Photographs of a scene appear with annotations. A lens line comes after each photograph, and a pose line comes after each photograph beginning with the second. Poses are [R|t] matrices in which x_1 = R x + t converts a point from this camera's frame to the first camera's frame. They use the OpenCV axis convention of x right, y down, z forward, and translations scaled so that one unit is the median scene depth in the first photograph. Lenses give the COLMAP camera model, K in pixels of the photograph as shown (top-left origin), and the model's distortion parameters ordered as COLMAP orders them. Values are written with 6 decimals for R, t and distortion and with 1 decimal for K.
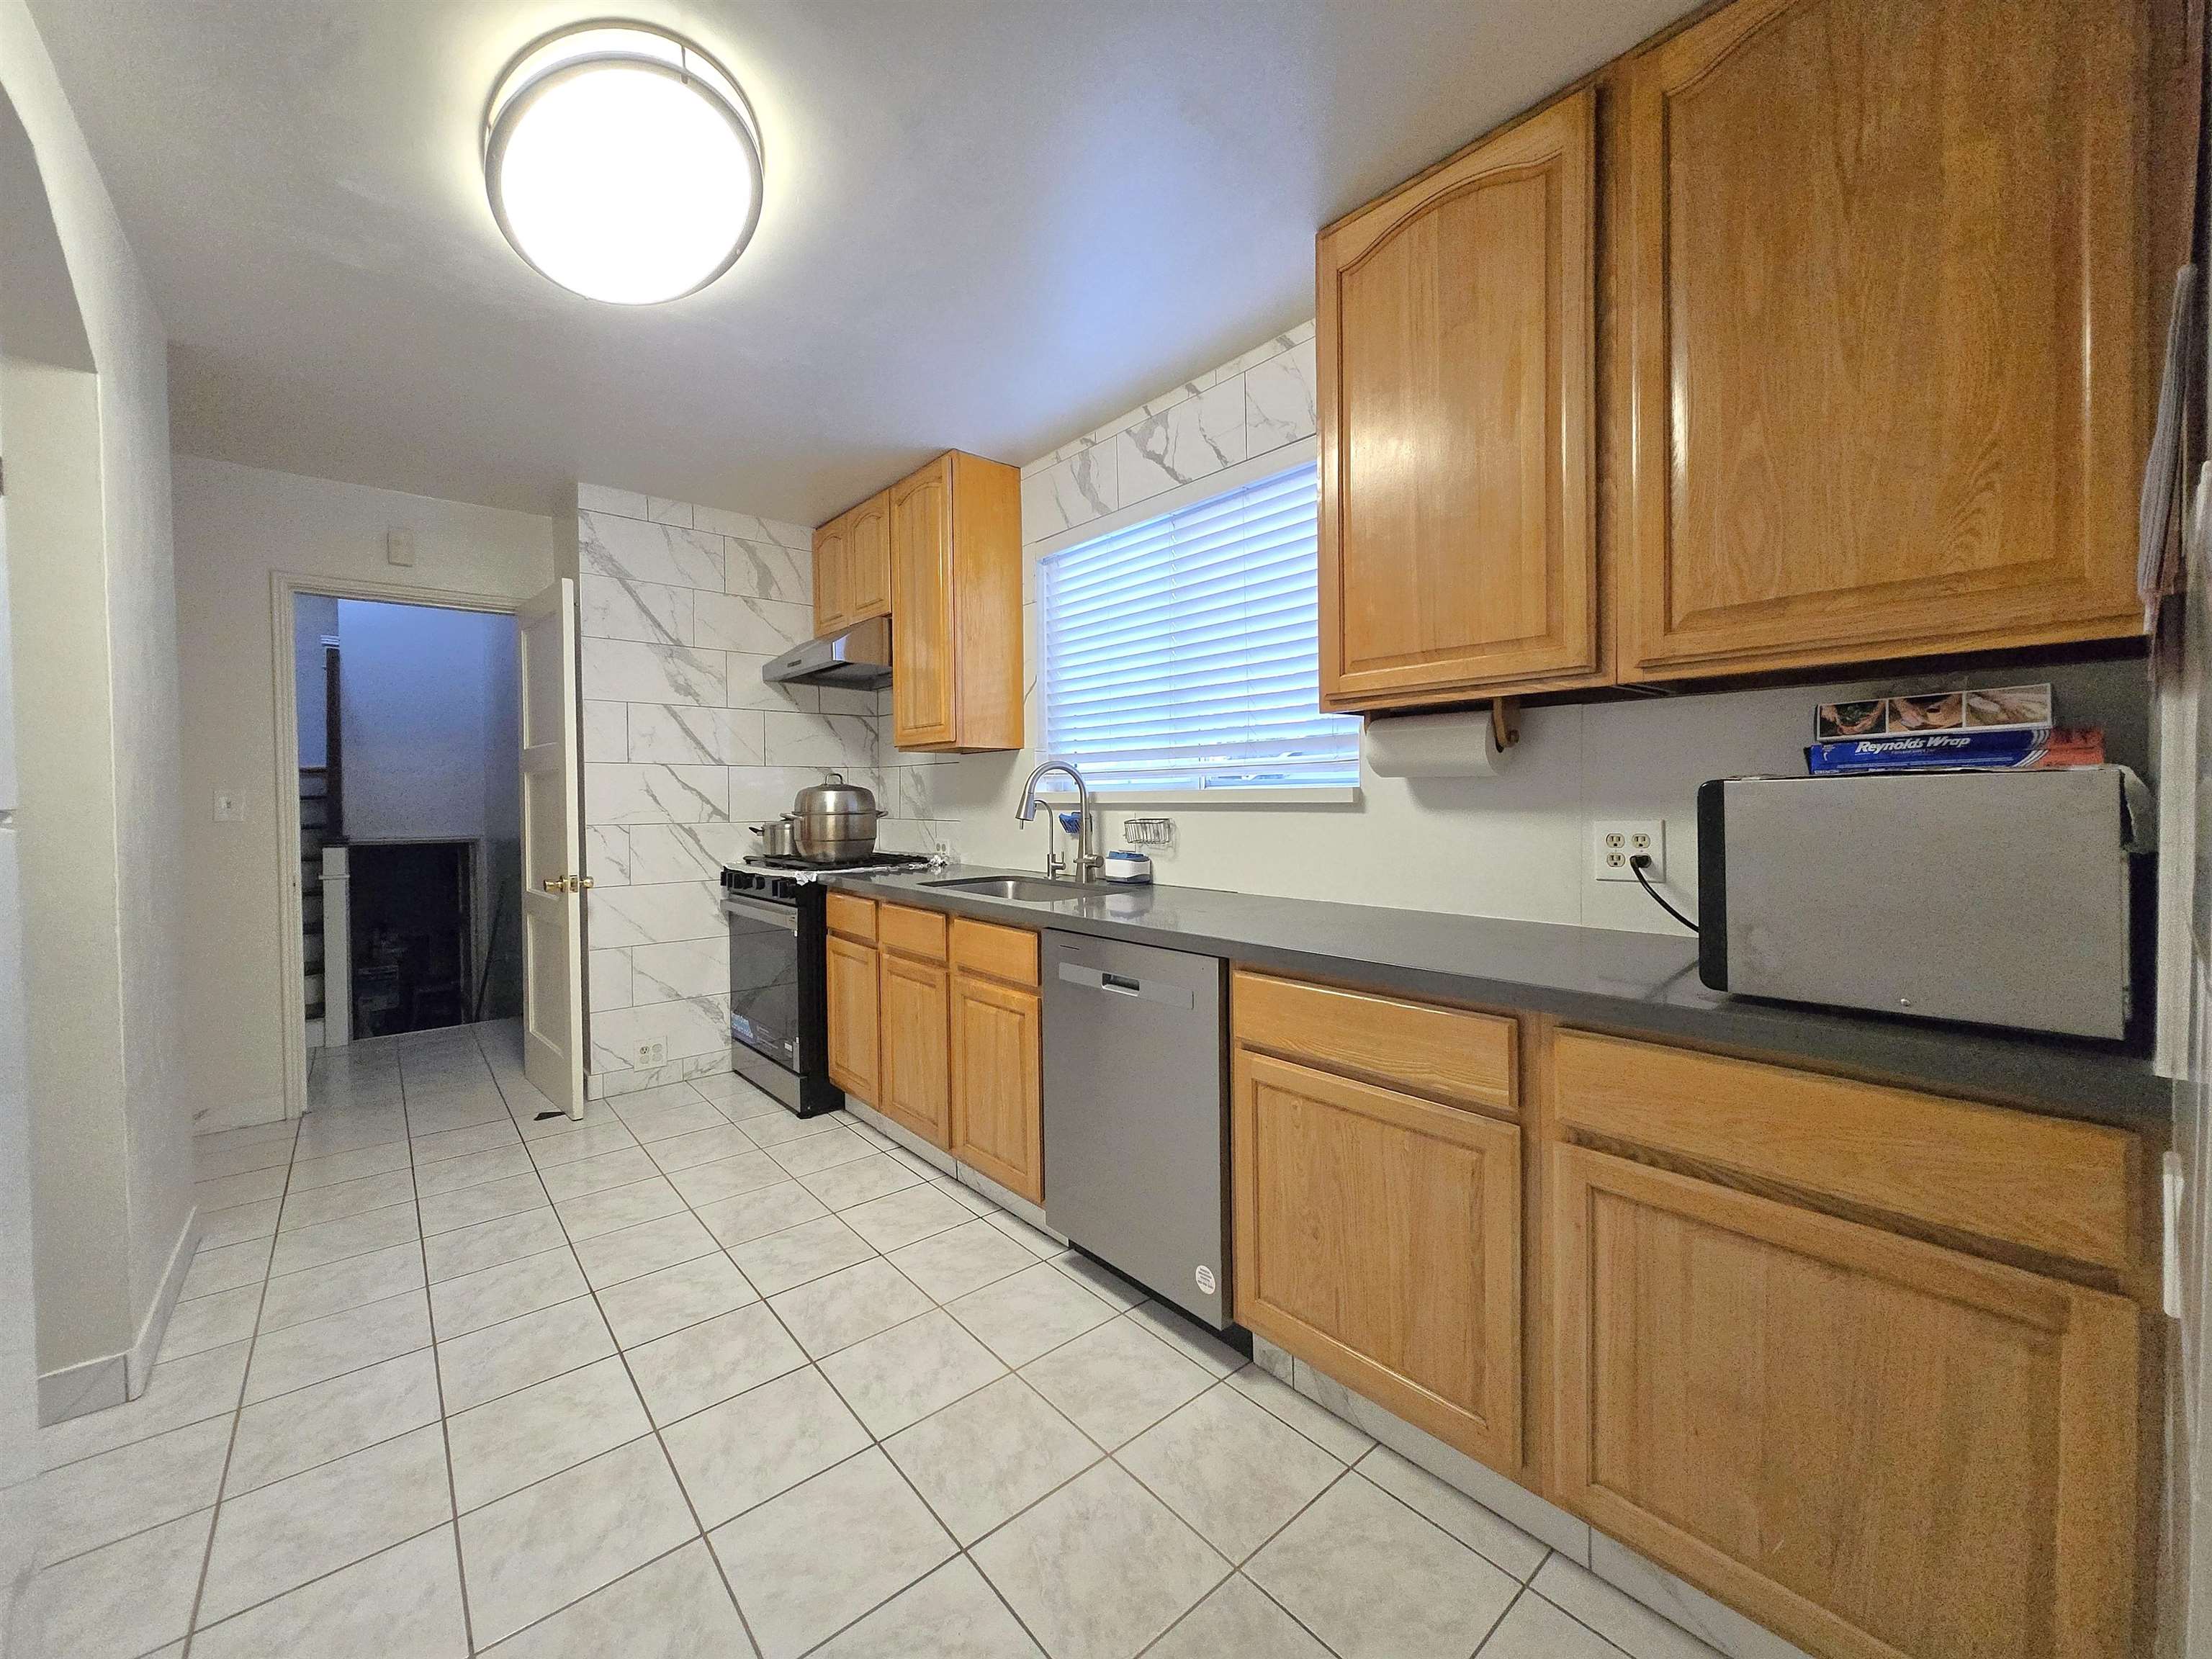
lens RADIAL K [[866.6, 0, 1103.7], [0, 866.6, 845.9], [0, 0, 1]] dist [0.001755, 0.000044]
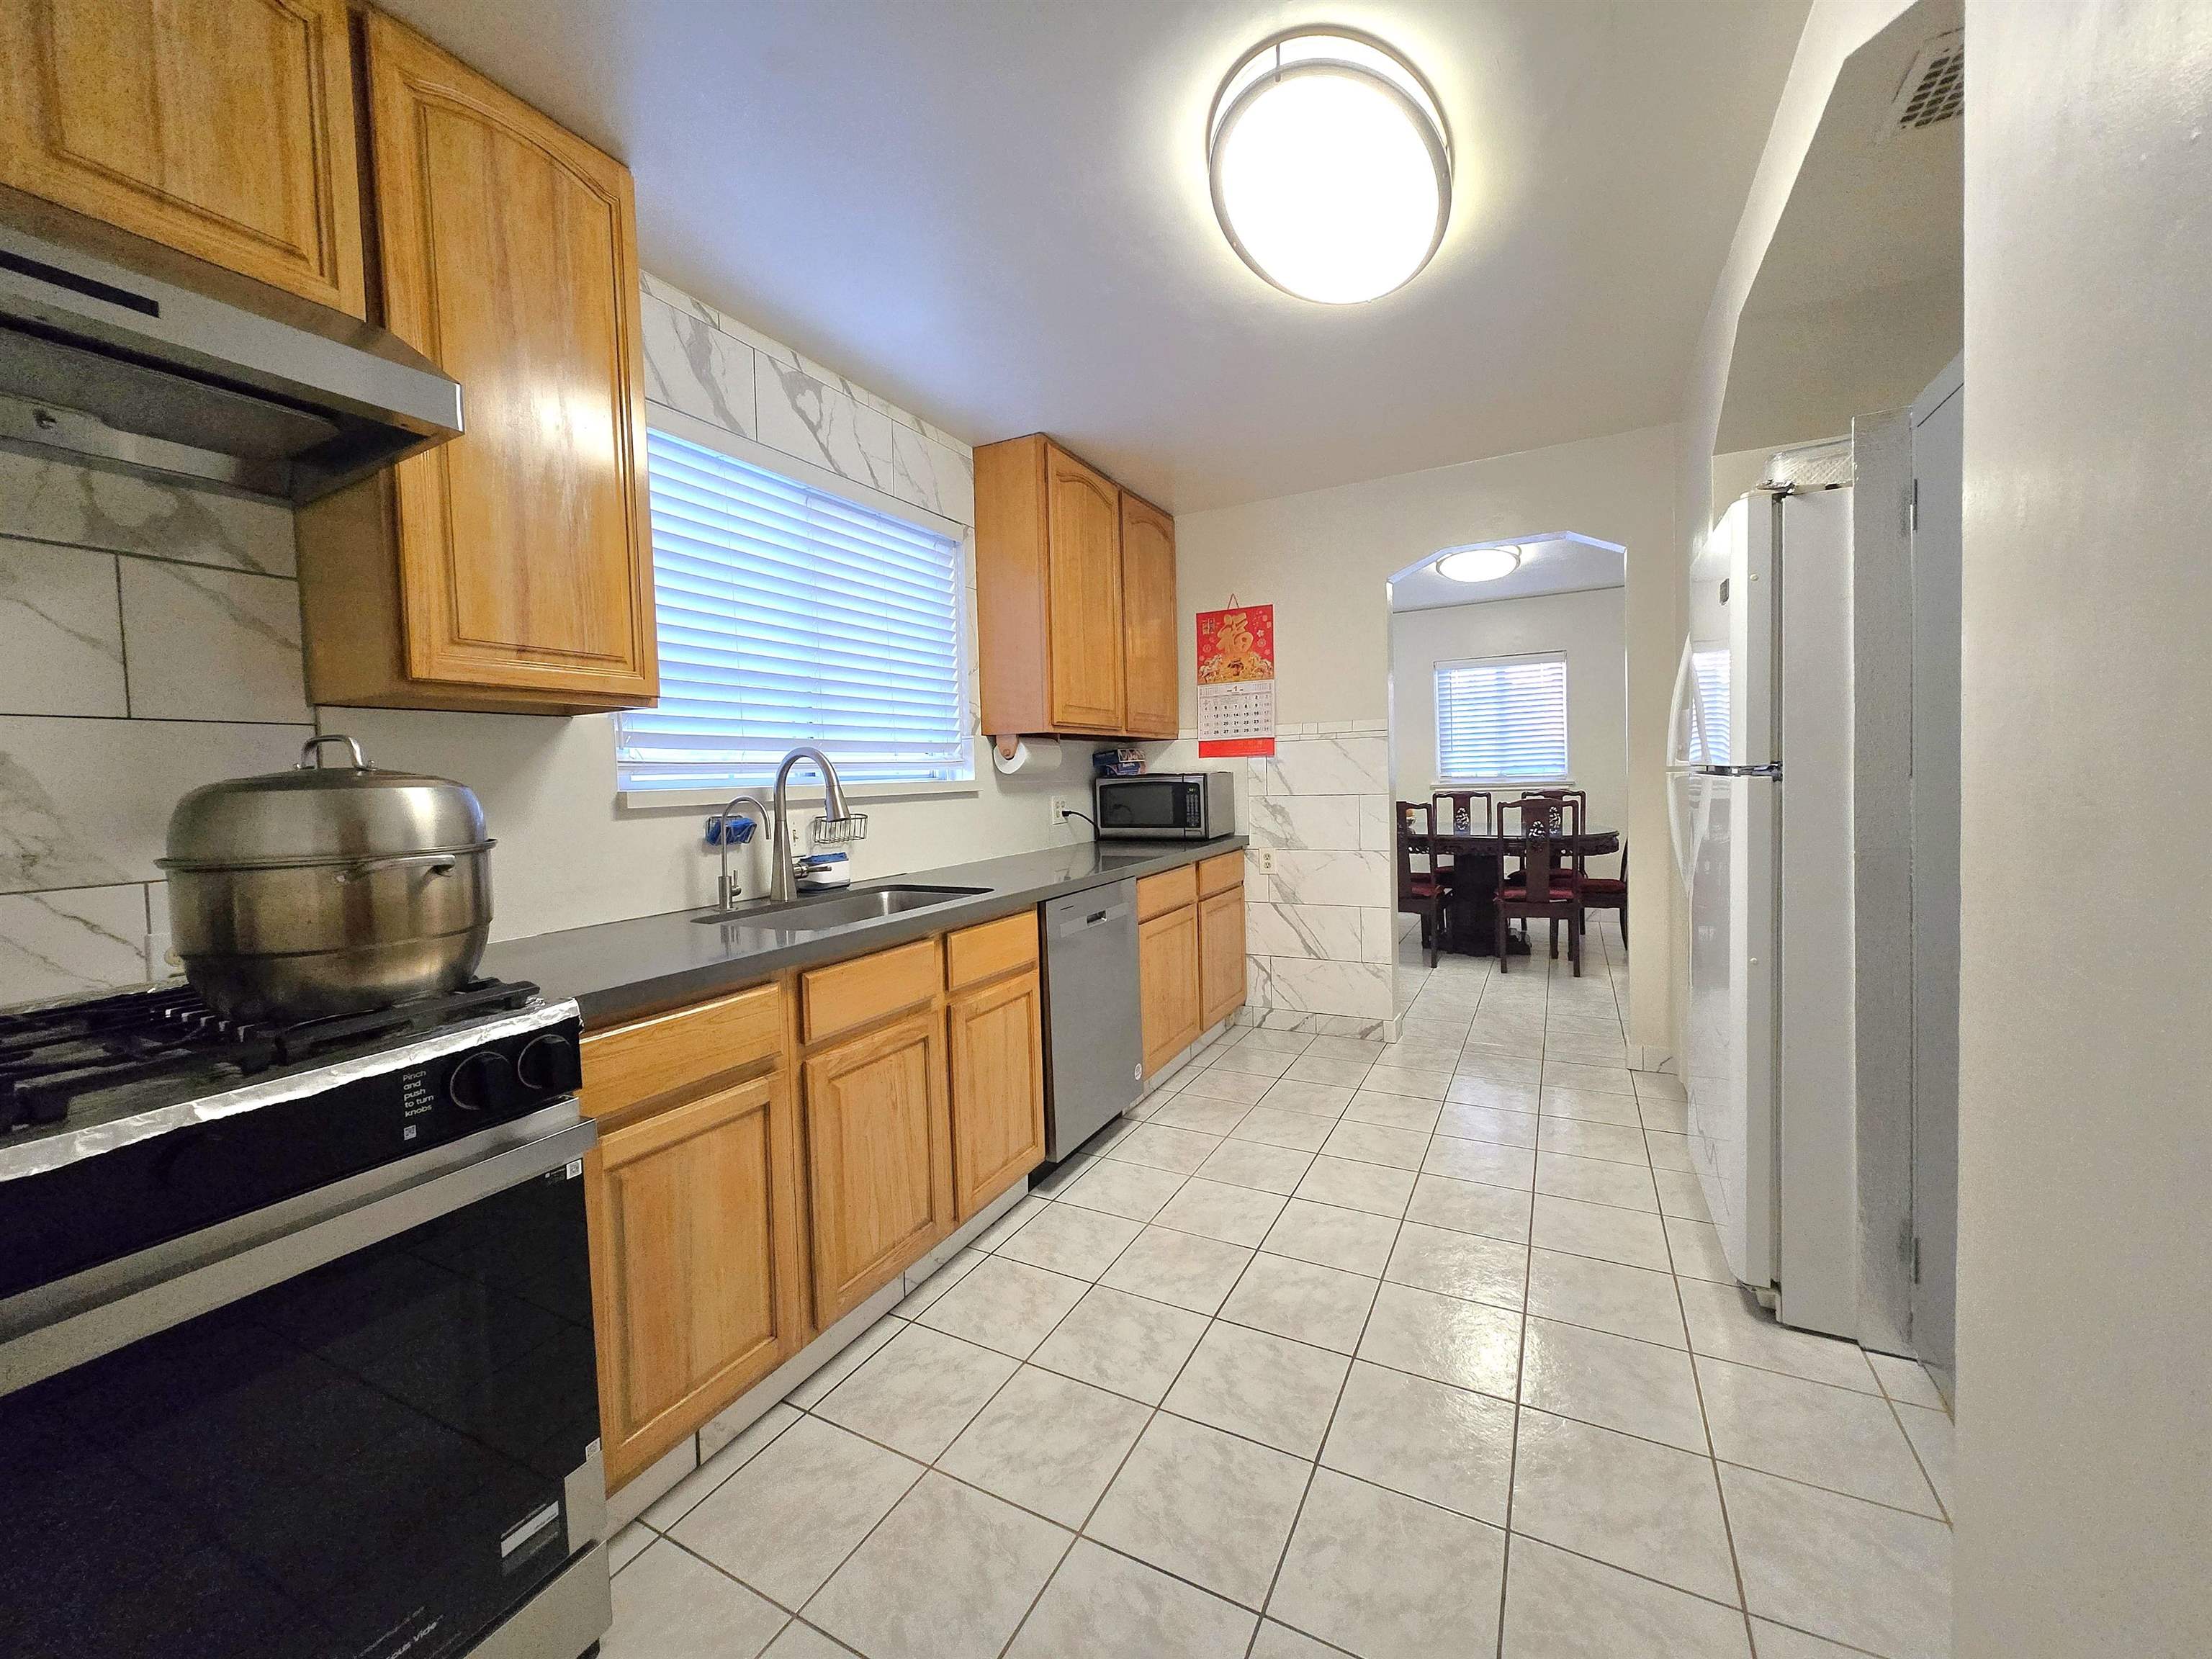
lens RADIAL K [[866.6, 0, 1103.7], [0, 866.6, 845.9], [0, 0, 1]] dist [0.001755, 0.000044]
pose [[-0.371694, -0.054064, 0.926780, -0.977598], [0.085322, 0.992088, 0.092093, -0.063068], [-0.924426, 0.113305, -0.364140, 1.149439]]
